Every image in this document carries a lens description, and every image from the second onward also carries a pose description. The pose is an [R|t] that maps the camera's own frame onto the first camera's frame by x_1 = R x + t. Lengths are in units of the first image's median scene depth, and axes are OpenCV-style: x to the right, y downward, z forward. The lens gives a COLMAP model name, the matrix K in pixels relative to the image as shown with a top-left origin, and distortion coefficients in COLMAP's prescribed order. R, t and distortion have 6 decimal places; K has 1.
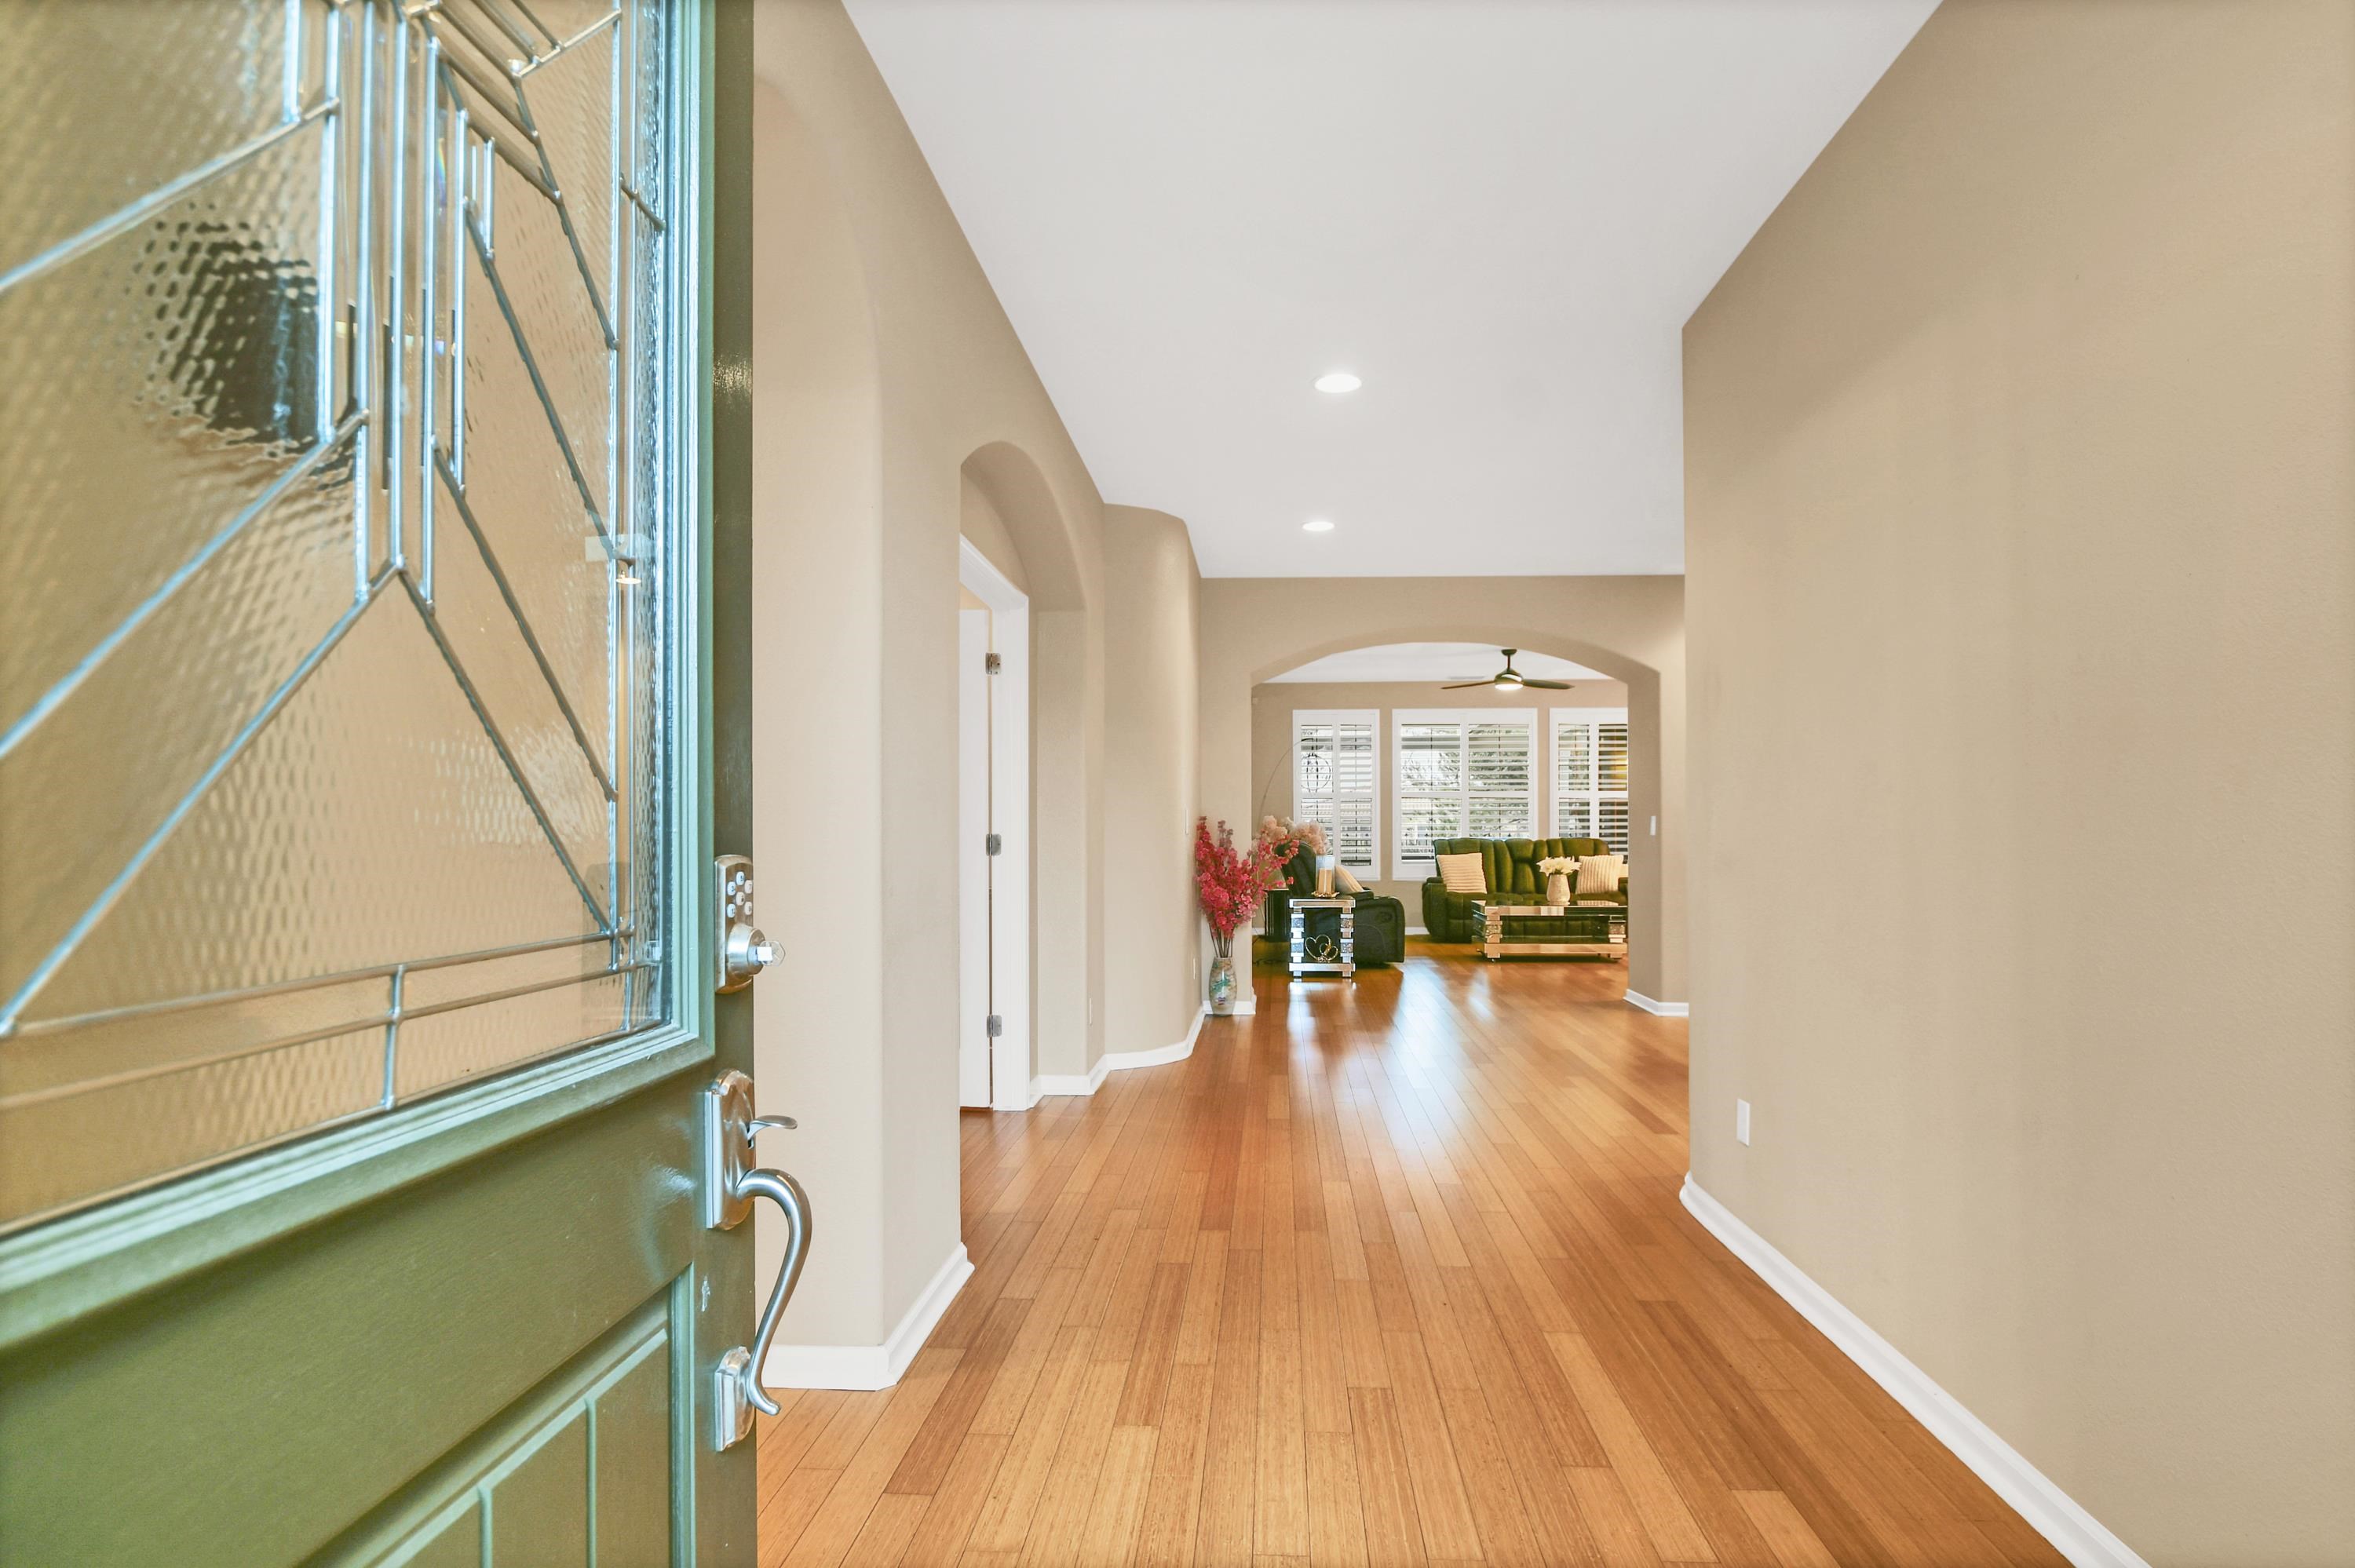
lens RADIAL K [[1263.6, 0, 1199.6], [0, 1263.6, 803.1], [0, 0, 1]] dist [-0.019606, 0.002243]
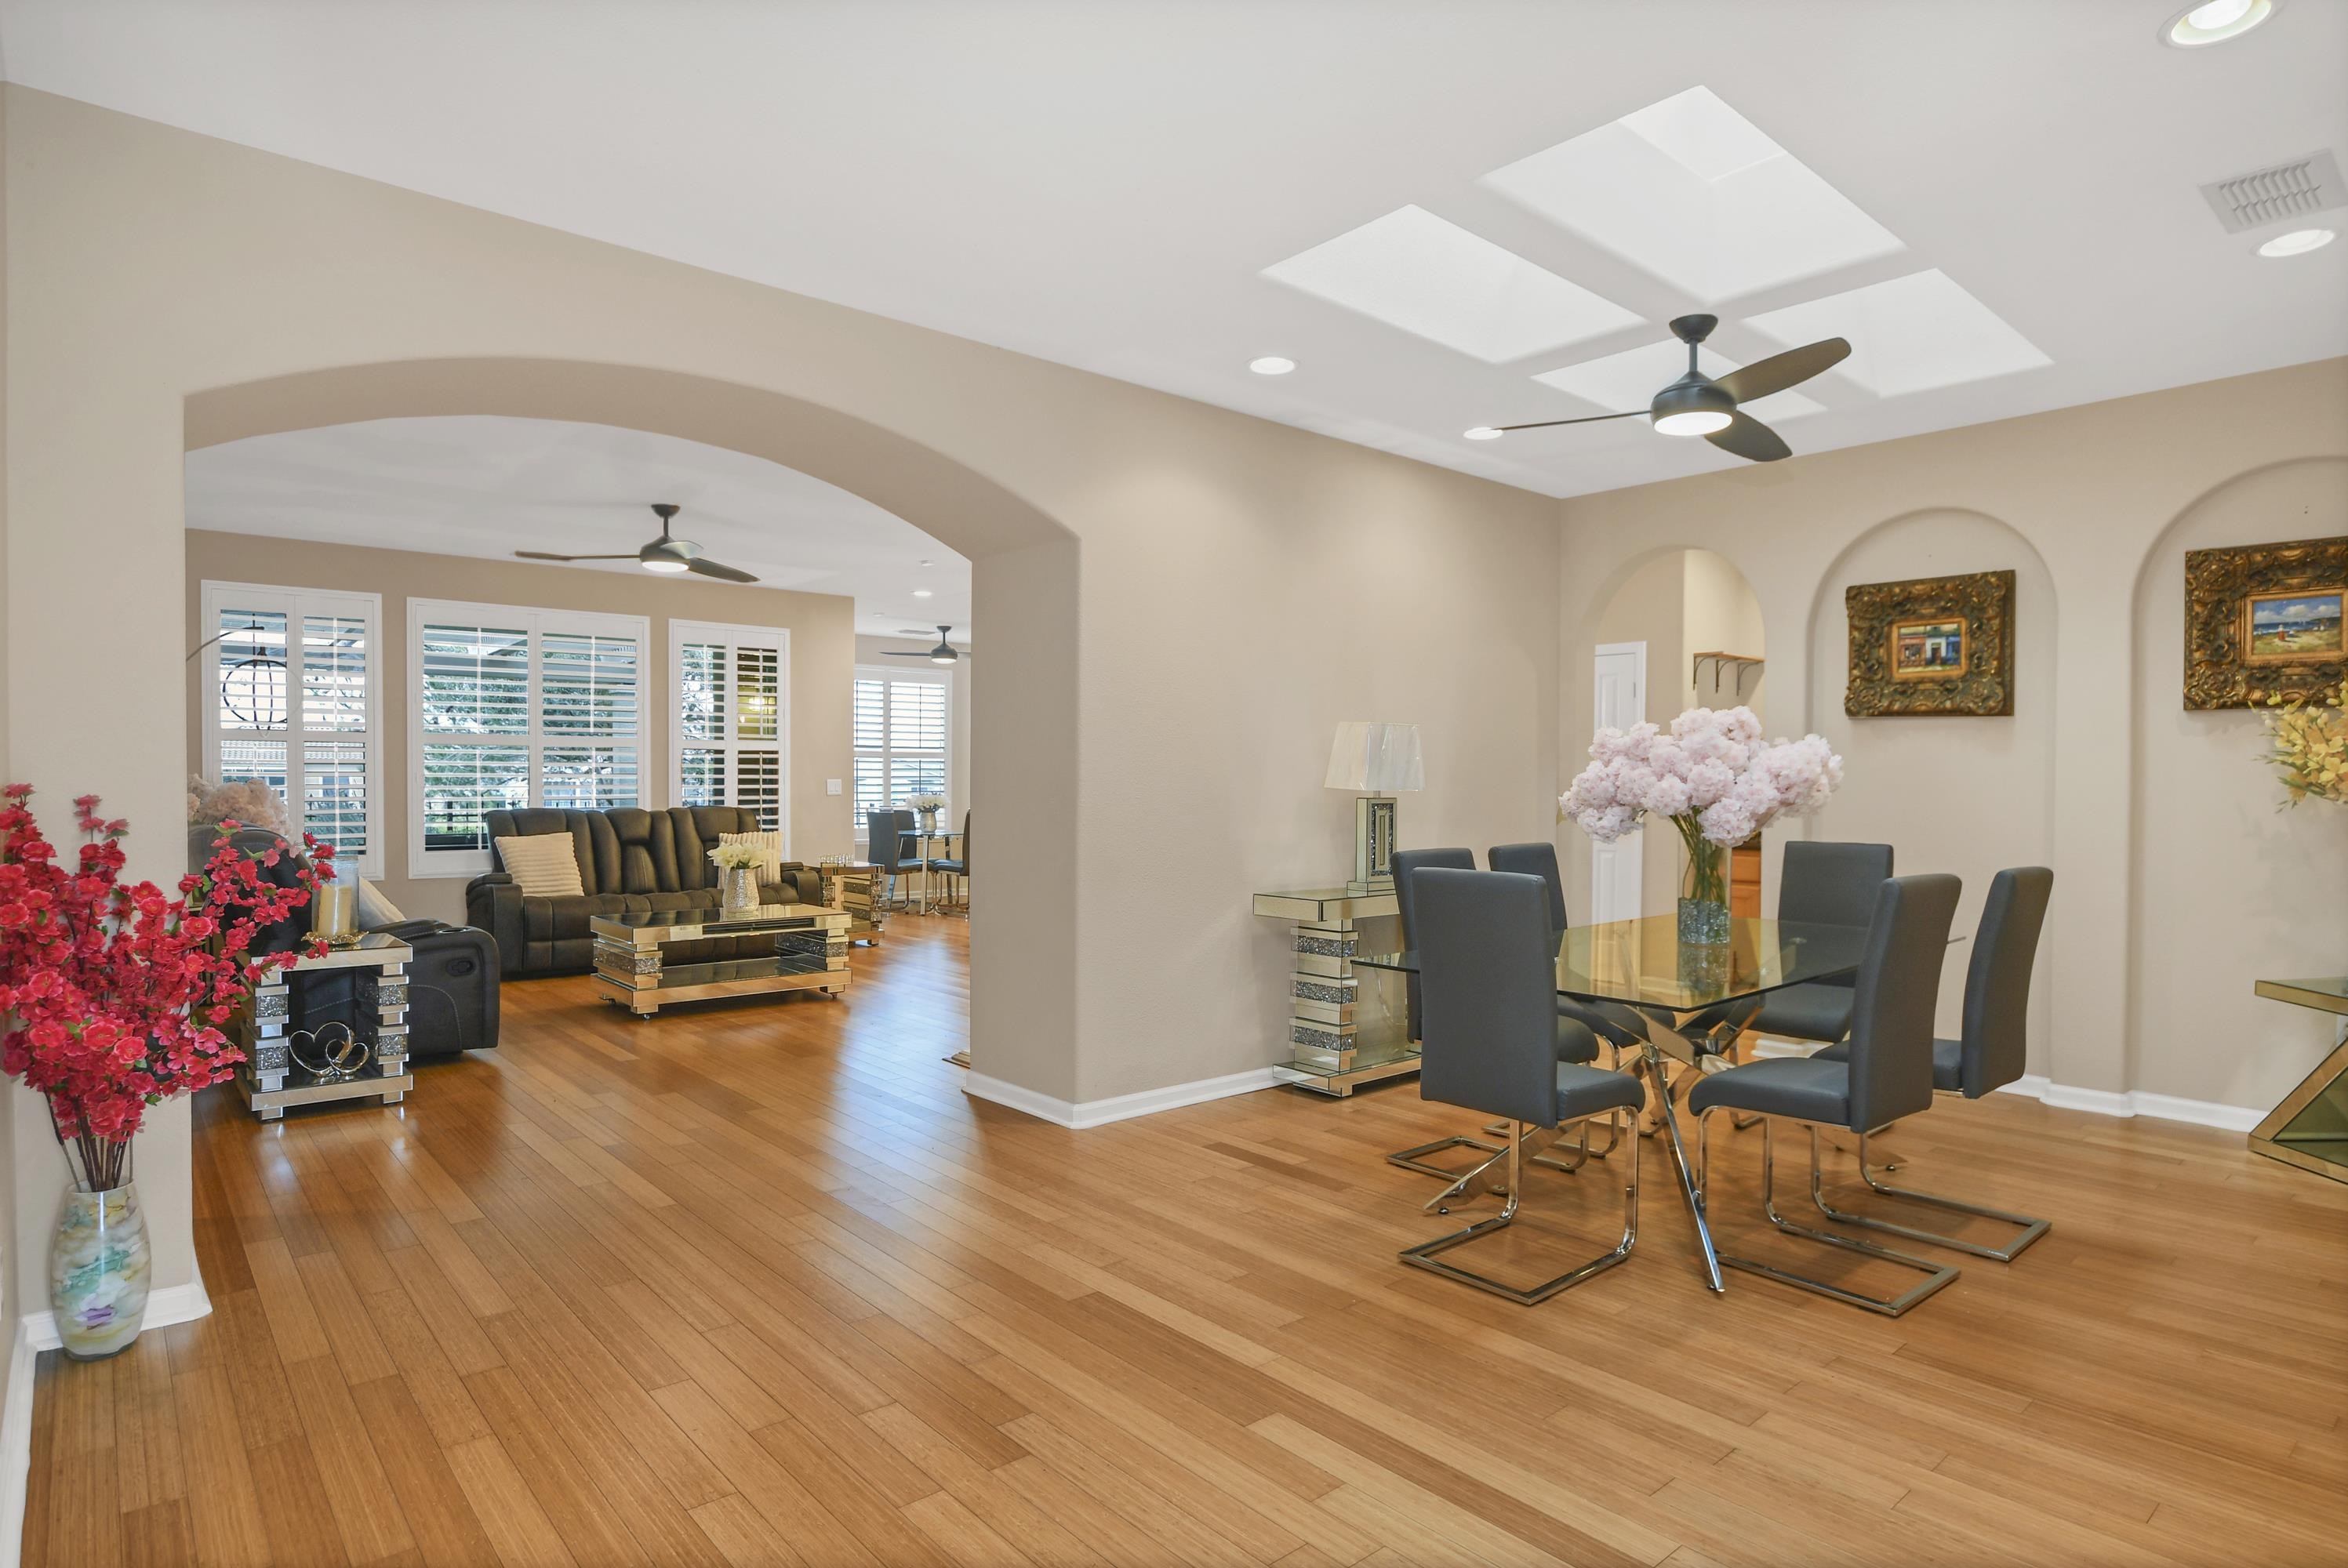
lens RADIAL K [[1259.8, 0, 1196.0], [0, 1259.8, 803.0], [0, 0, 1]] dist [-0.019606, 0.002243]
pose [[0.703719, -0.007296, 0.710441, -0.008269], [-0.018767, 0.999408, 0.028852, 0.000207], [-0.710231, -0.033636, 0.703165, 0.409975]]
